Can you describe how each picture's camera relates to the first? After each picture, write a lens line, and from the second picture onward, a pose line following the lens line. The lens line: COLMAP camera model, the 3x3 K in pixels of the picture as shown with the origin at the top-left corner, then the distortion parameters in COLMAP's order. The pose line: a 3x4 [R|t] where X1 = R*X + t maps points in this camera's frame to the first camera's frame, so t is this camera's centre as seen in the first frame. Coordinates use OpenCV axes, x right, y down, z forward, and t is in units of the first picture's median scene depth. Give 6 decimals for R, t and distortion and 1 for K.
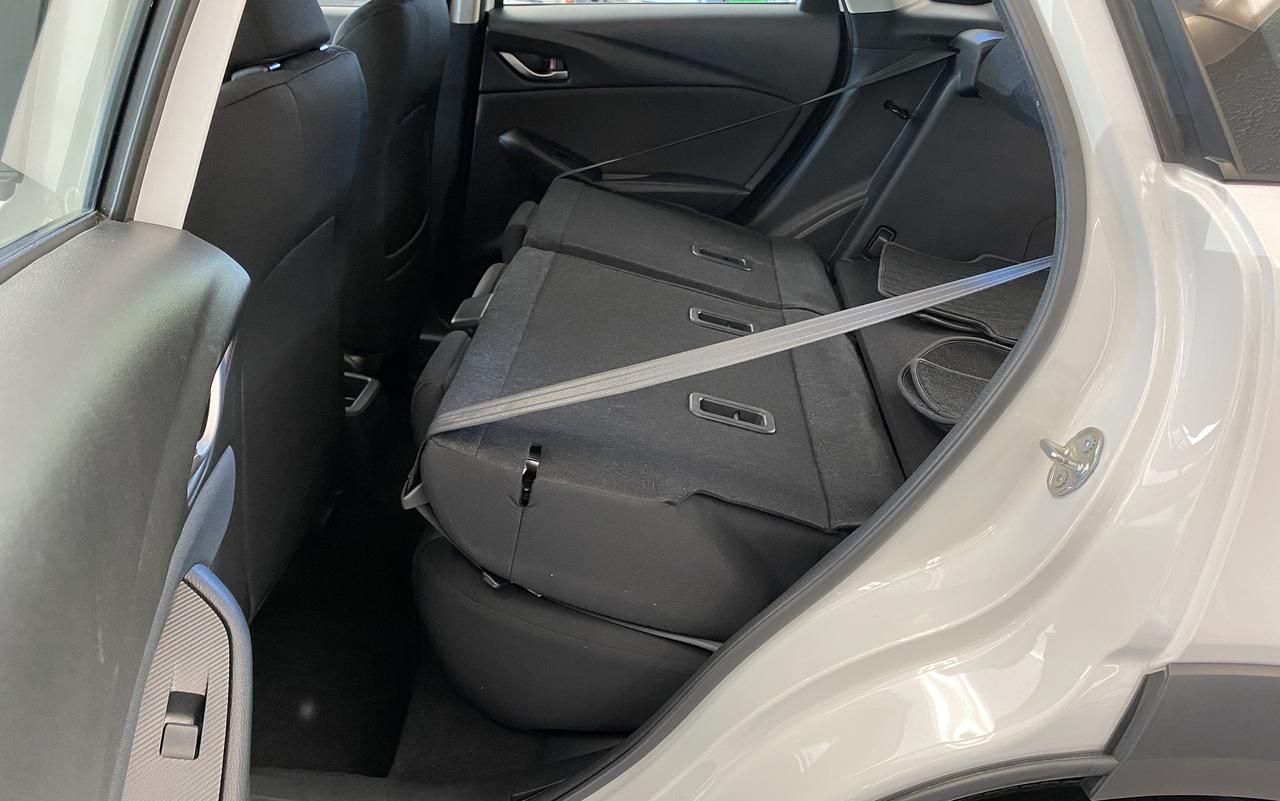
lens RADIAL K [[930.4, 0, 648.2], [0, 930.4, 438.9], [0, 0, 1]] dist [0.016637, -0.016818]
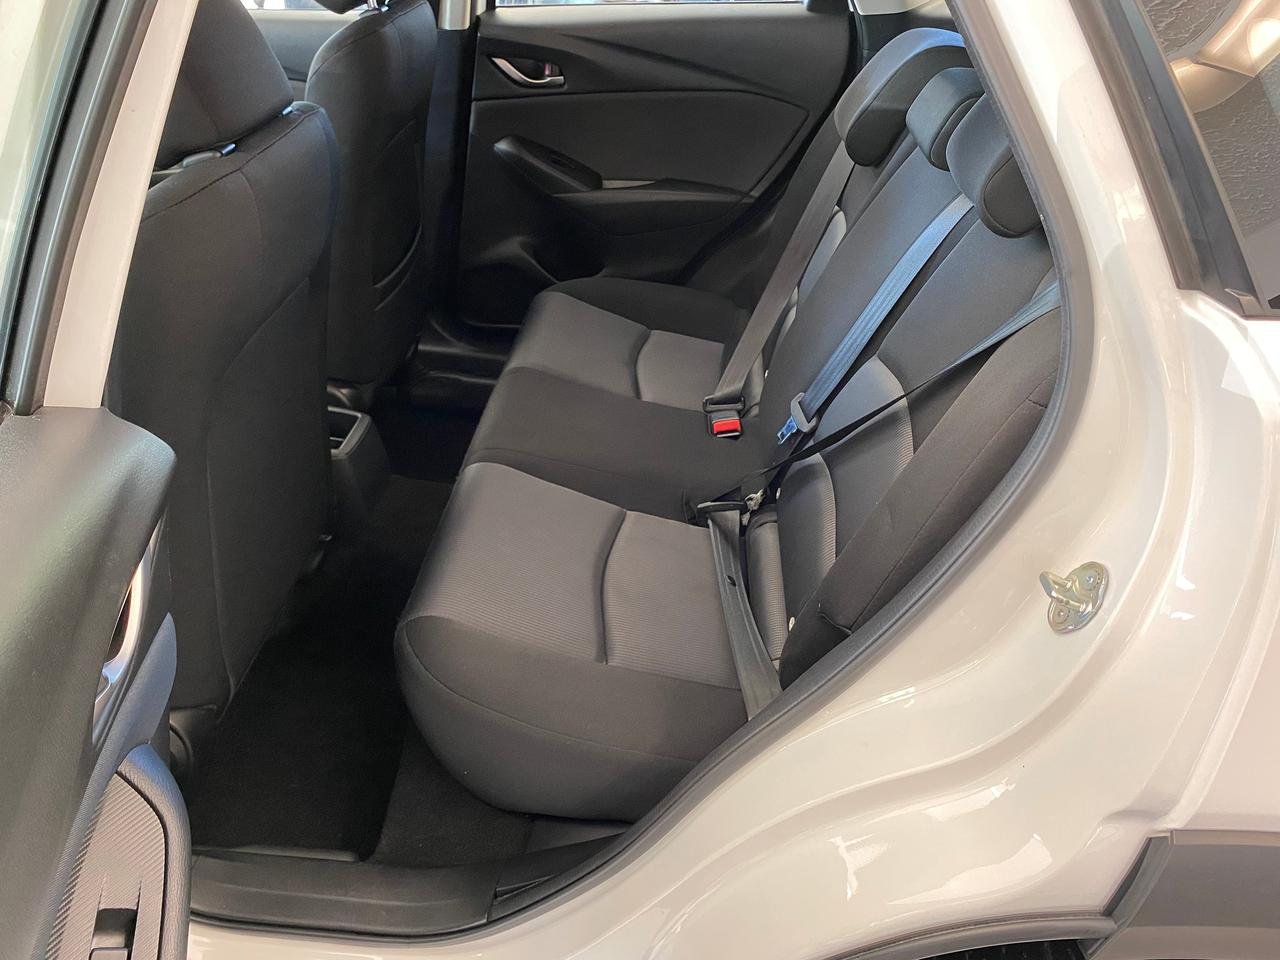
lens RADIAL K [[946.4, 0, 635.8], [0, 946.4, 481.0], [0, 0, 1]] dist [0.012544, -0.006658]
pose [[0.999727, -0.005239, -0.022787, 0.037947], [0.006368, 0.998740, 0.049784, -0.139296], [0.022498, -0.049915, 0.998500, 0.048818]]
